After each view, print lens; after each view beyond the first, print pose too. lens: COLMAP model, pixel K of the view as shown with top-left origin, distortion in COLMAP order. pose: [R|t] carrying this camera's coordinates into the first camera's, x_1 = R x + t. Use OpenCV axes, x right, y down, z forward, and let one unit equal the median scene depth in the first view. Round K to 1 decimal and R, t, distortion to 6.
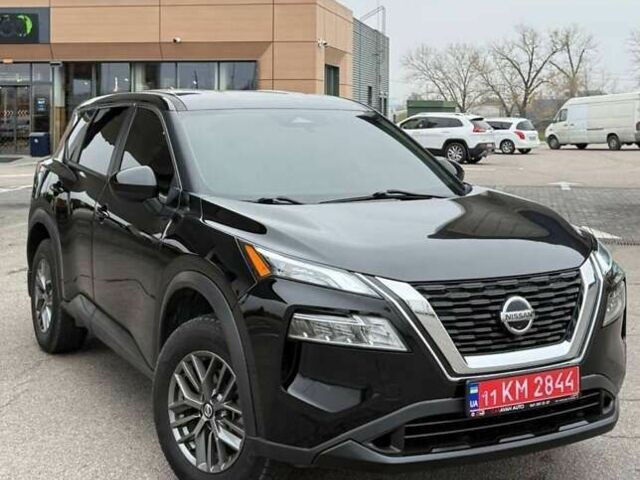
lens RADIAL K [[980.2, 0, 320.4], [0, 980.2, 97.3], [0, 0, 1]] dist [0.175349, -0.333571]
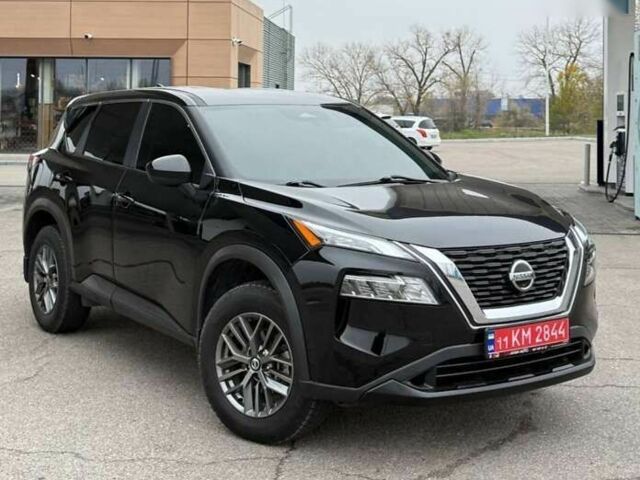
lens RADIAL K [[993.8, 0, 327.2], [0, 993.8, 67.7], [0, 0, 1]] dist [0.153863, -0.225138]
pose [[0.993061, 0.010939, 0.117088, -0.169283], [-0.007668, 0.999569, -0.028353, 0.001436], [-0.117348, 0.027259, 0.992717, -0.183593]]
